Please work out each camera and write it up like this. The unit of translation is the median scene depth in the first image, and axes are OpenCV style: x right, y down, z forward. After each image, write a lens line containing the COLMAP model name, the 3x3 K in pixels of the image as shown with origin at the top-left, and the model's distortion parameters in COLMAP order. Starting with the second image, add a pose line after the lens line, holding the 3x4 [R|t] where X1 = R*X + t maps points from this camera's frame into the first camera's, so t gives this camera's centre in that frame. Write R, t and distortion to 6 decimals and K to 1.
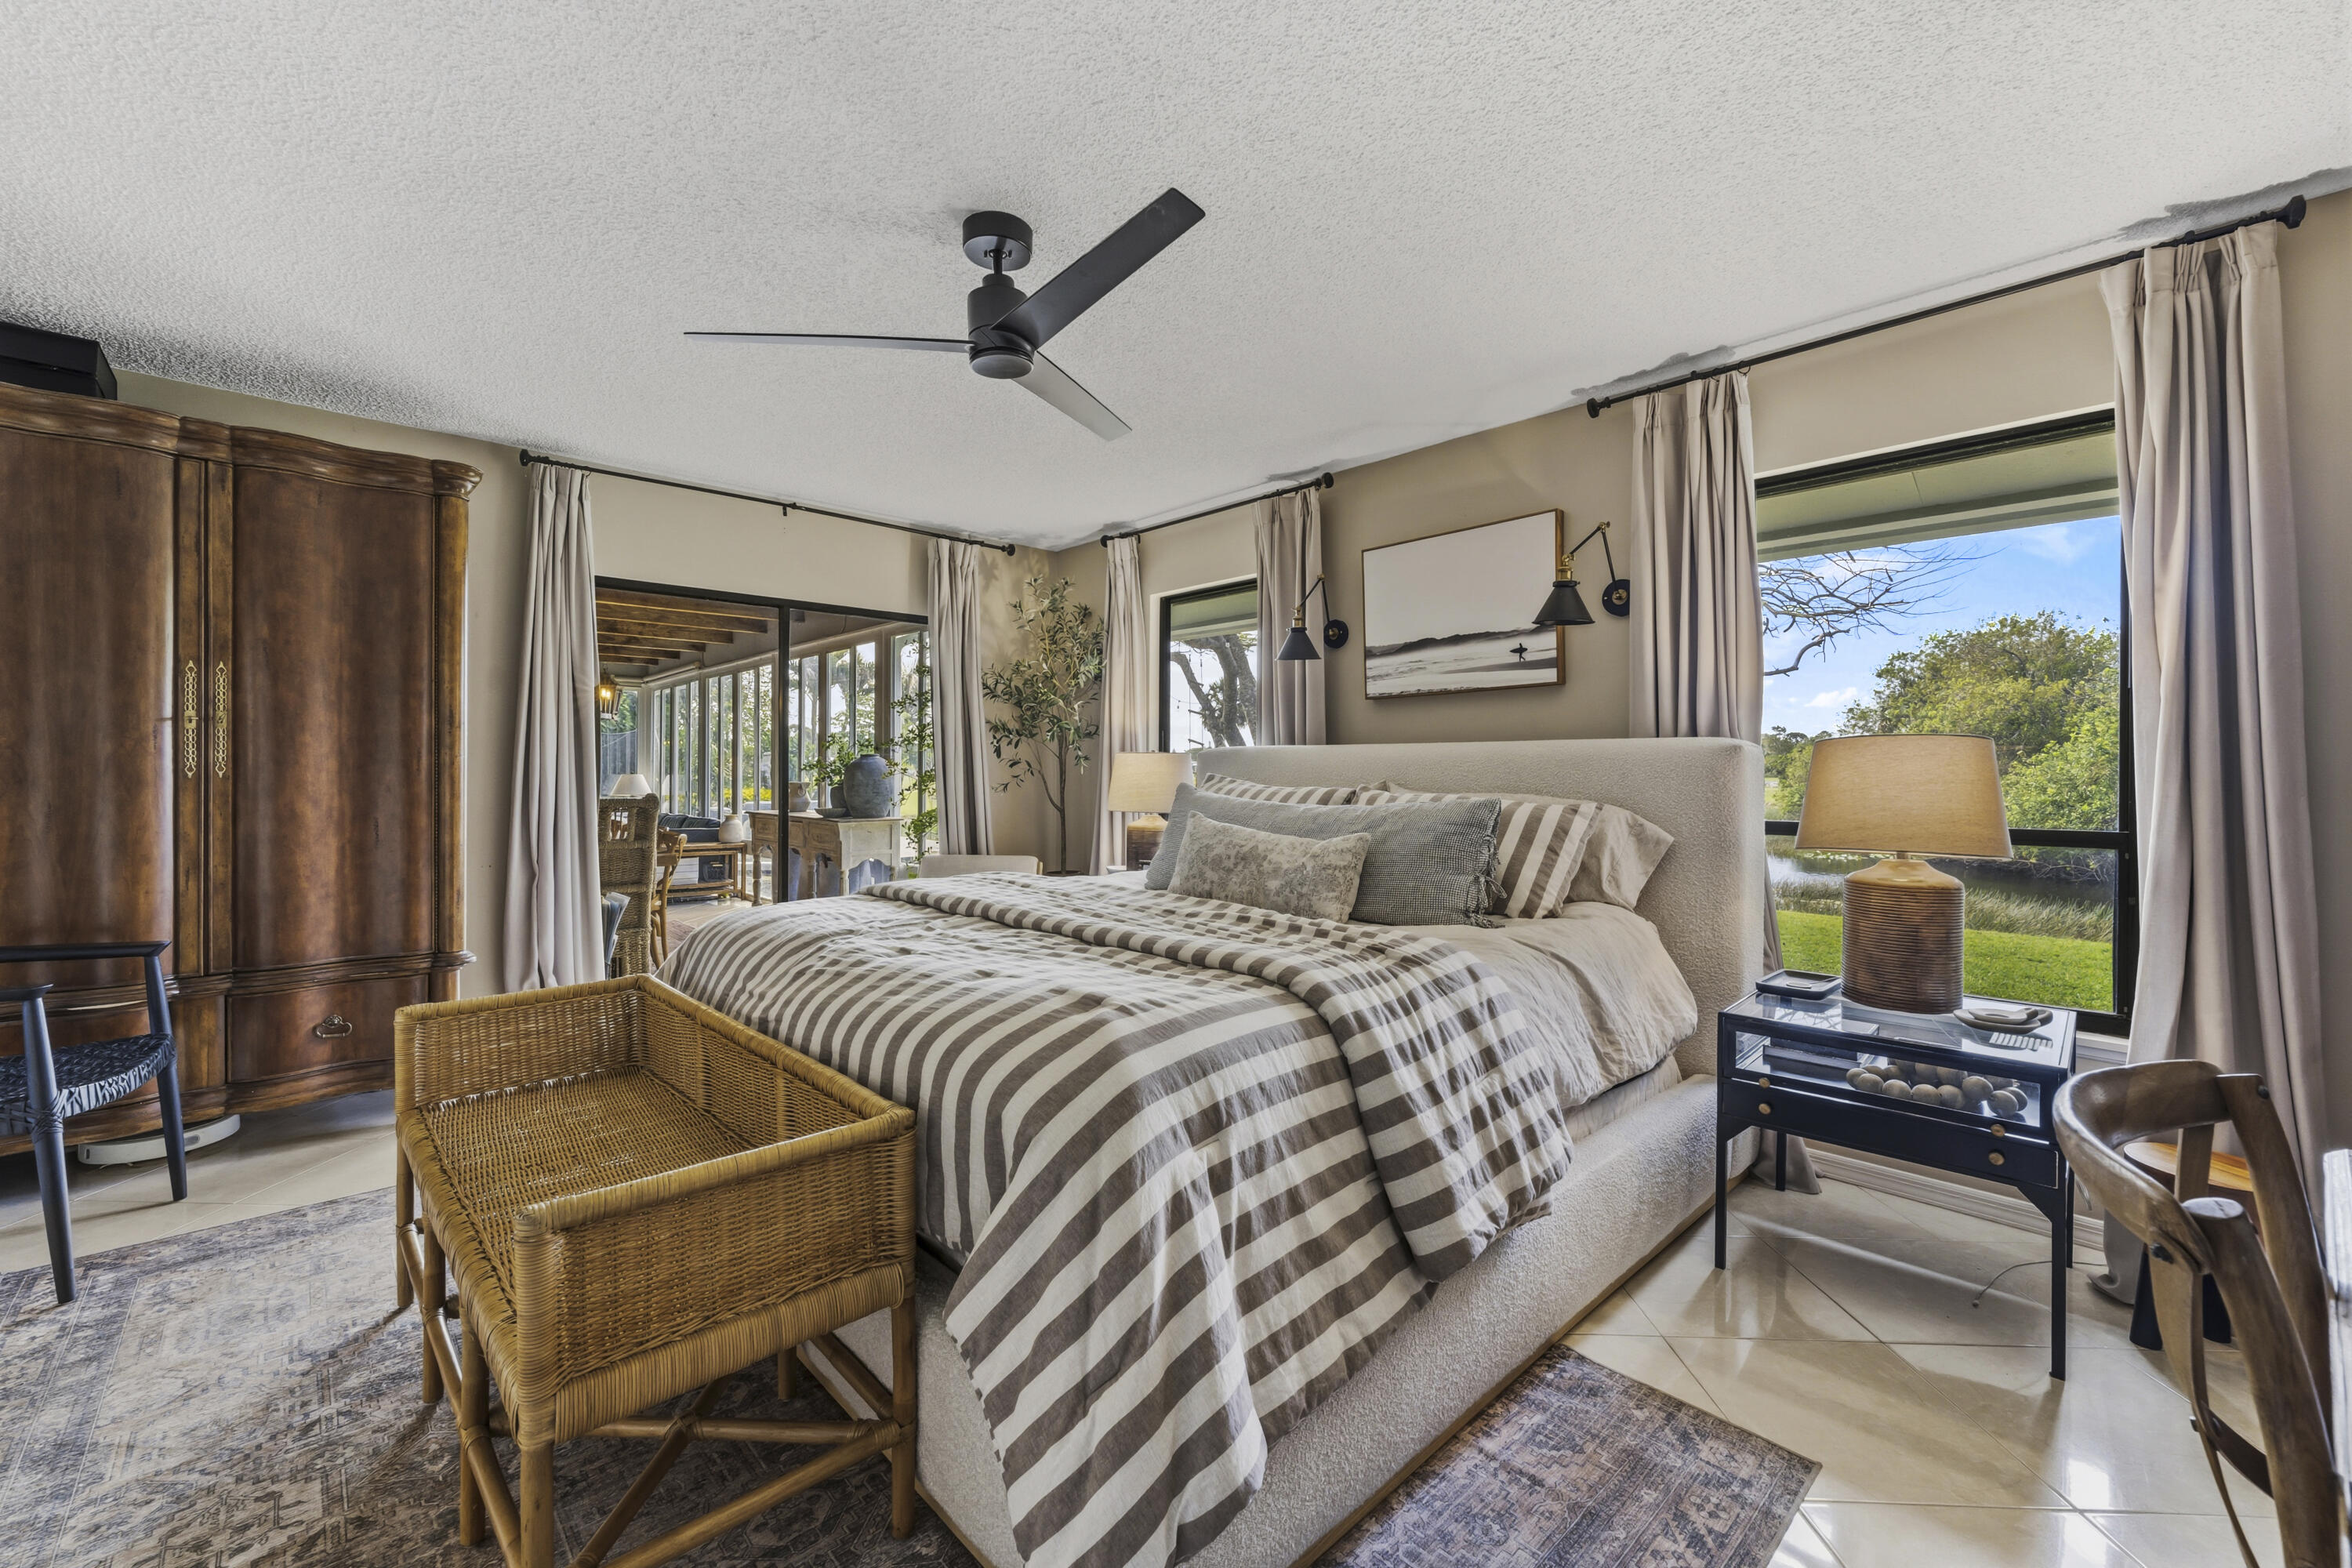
lens RADIAL K [[965.8, 0, 1171.7], [0, 965.8, 769.5], [0, 0, 1]] dist [0.001873, -0.000421]
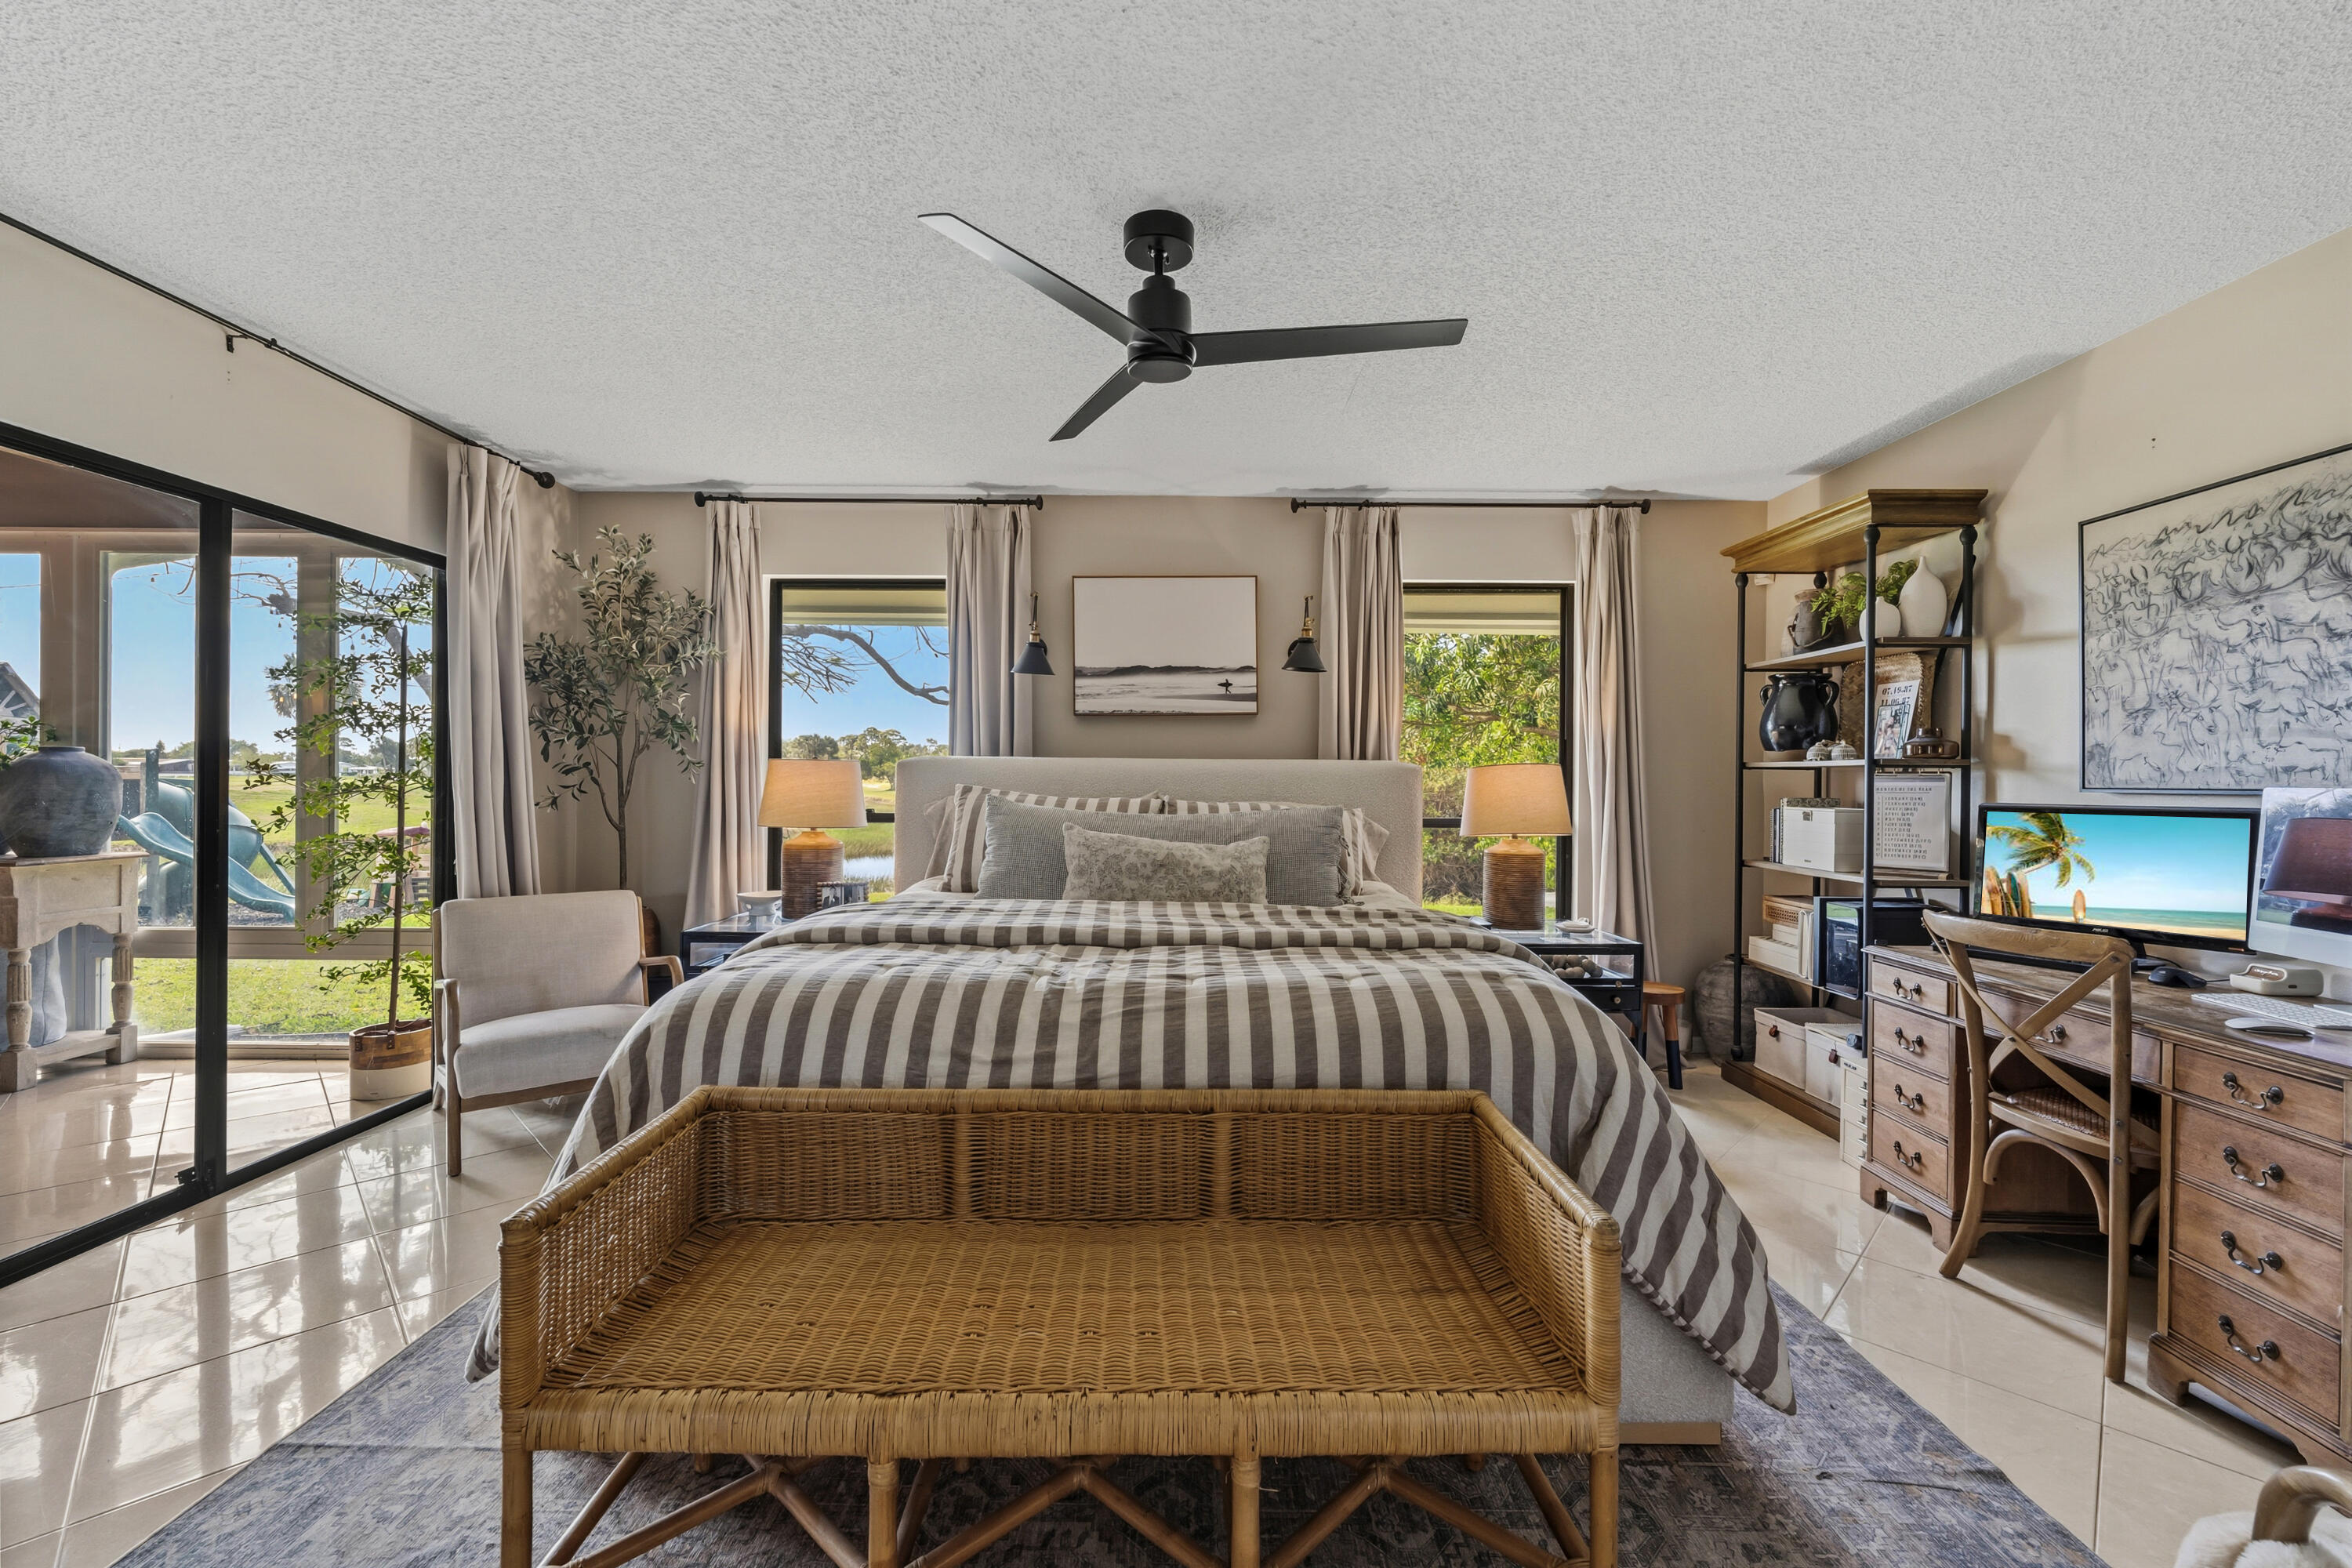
lens RADIAL K [[965.8, 0, 1170.2], [0, 965.8, 787.9], [0, 0, 1]] dist [0.001873, -0.000421]
pose [[0.675934, -0.003189, 0.736956, -0.546616], [-0.006853, 0.999920, 0.010612, -0.004462], [-0.736931, -0.012223, 0.675858, 0.205552]]
